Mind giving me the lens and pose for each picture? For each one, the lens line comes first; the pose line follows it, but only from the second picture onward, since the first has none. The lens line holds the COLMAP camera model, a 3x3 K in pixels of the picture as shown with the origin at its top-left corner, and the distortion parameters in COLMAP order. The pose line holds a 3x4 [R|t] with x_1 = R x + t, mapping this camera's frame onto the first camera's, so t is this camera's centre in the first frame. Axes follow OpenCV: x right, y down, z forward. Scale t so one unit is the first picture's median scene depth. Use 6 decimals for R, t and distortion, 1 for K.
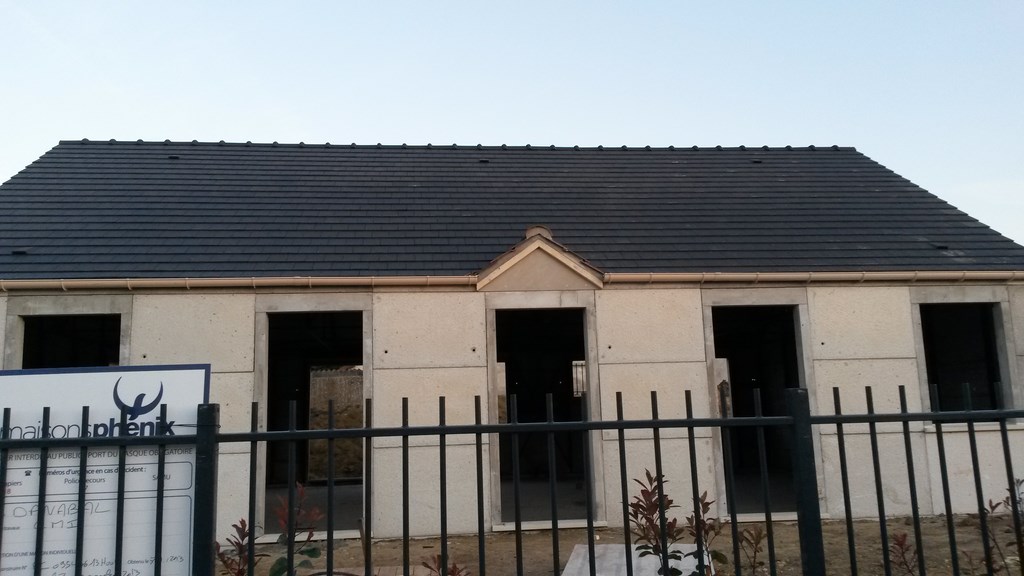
lens RADIAL K [[789.7, 0, 512.0], [0, 789.7, 288.0], [0, 0, 1]] dist [0.037216, -0.002555]
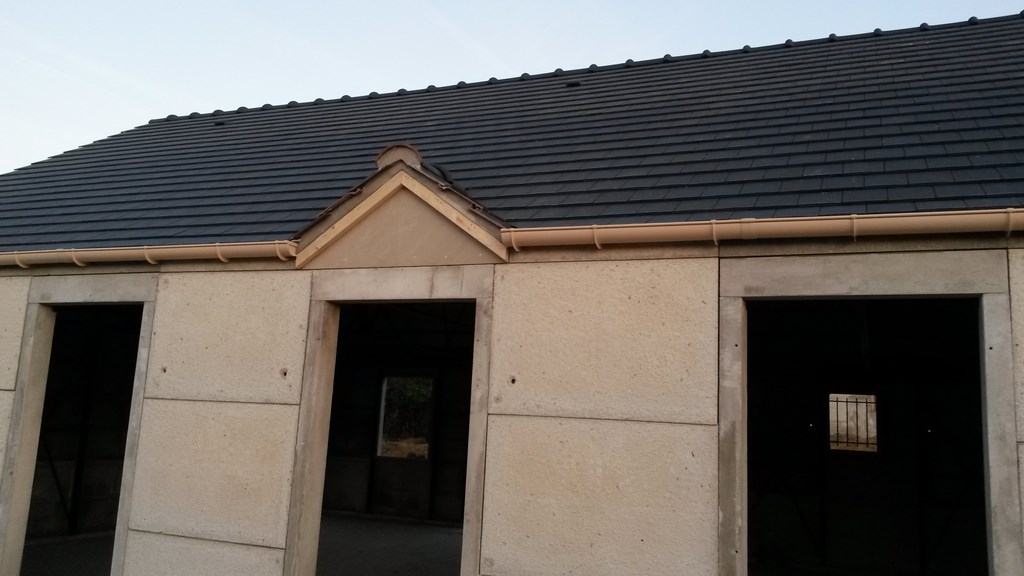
lens RADIAL K [[789.7, 0, 512.0], [0, 789.7, 288.0], [0, 0, 1]] dist [0.037216, -0.002555]
pose [[0.884732, -0.002034, -0.466095, 0.348995], [0.001436, 0.999998, -0.001638, 0.018525], [0.466097, 0.000779, 0.884733, 0.565894]]
